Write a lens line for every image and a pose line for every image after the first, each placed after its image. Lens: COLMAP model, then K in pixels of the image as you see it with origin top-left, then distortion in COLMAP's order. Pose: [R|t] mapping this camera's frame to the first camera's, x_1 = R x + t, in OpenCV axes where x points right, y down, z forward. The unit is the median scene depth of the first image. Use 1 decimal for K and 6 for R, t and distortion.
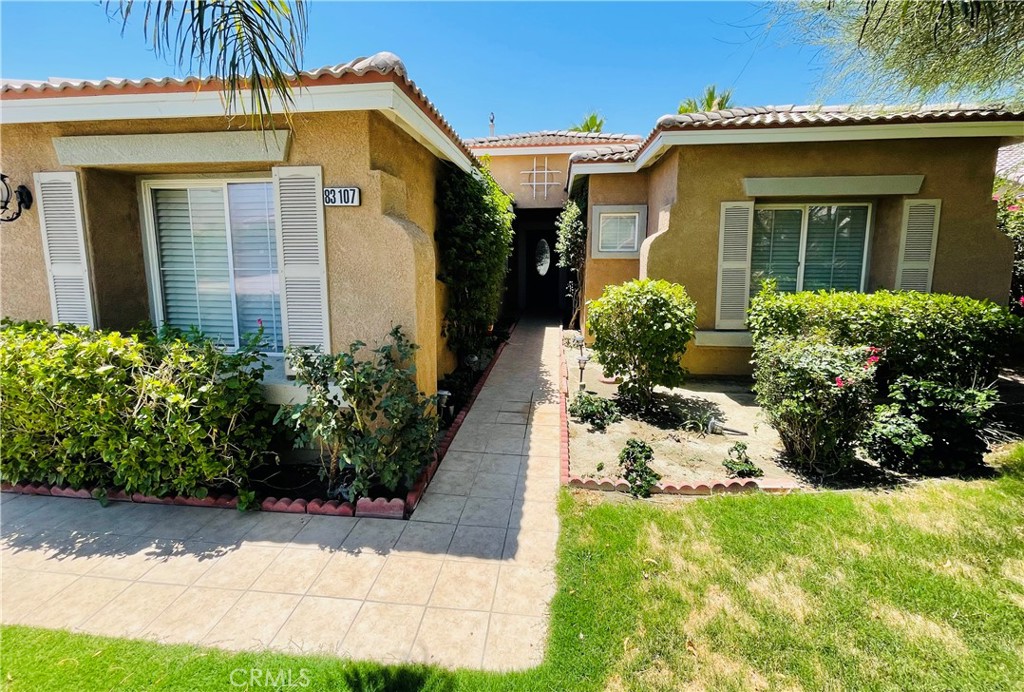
lens RADIAL K [[441.3, 0, 507.4], [0, 441.3, 309.6], [0, 0, 1]] dist [0.002811, 0.000613]
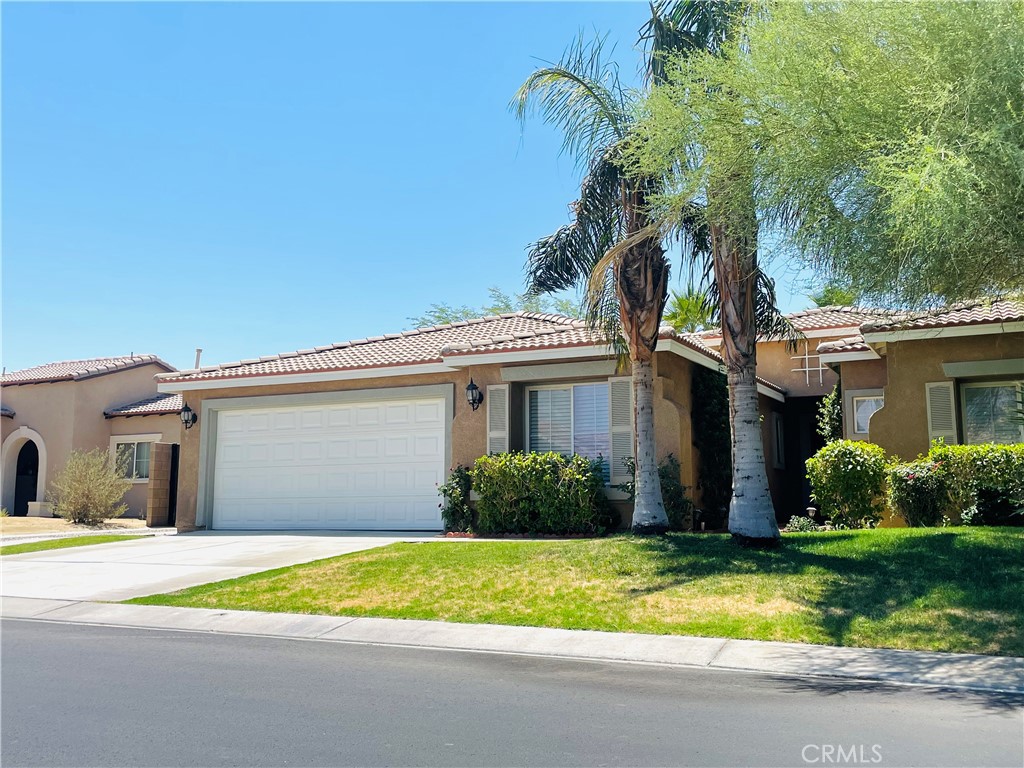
lens RADIAL K [[1028.3, 0, 515.0], [0, 1028.3, 375.8], [0, 0, 1]] dist [0.047150, 0.000000]
pose [[0.941789, -0.046844, -0.332926, 0.433770], [-0.041276, 0.966645, -0.252774, 0.606040], [0.333662, 0.251801, 0.908441, -2.364977]]
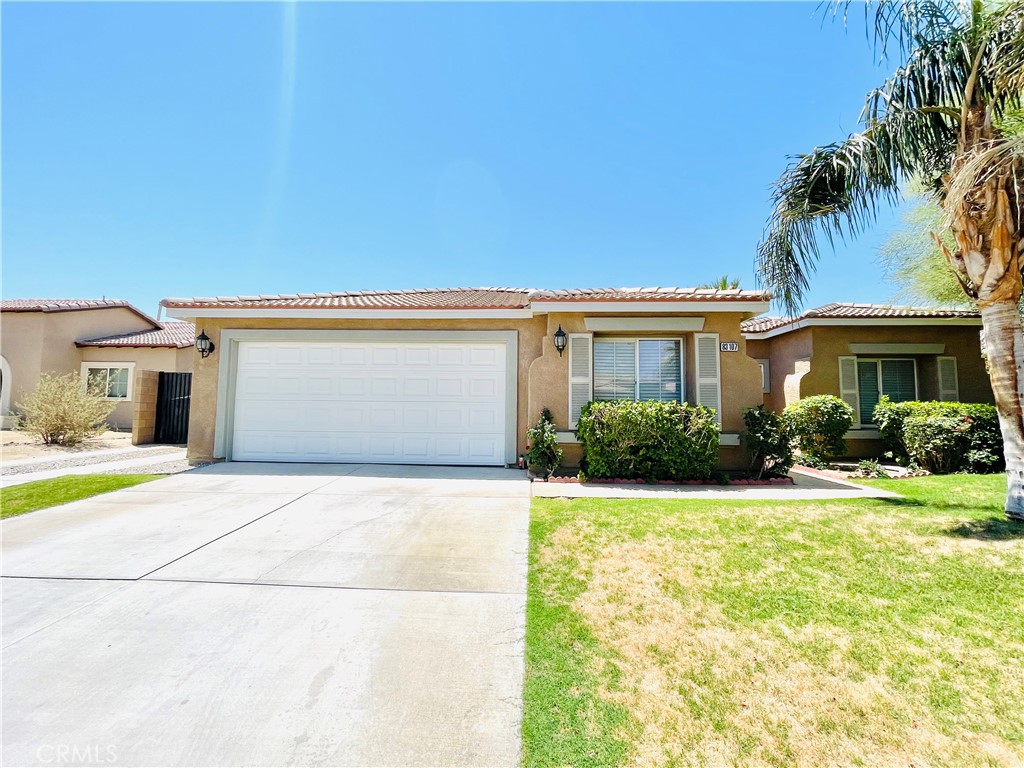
lens RADIAL K [[444.7, 0, 505.9], [0, 444.7, 382.8], [0, 0, 1]] dist [-0.001717, 0.001750]
pose [[0.997385, 0.015234, 0.070653, -1.143565], [-0.001173, 0.980817, -0.194927, 0.247550], [-0.072267, 0.194335, 0.978270, -0.739145]]
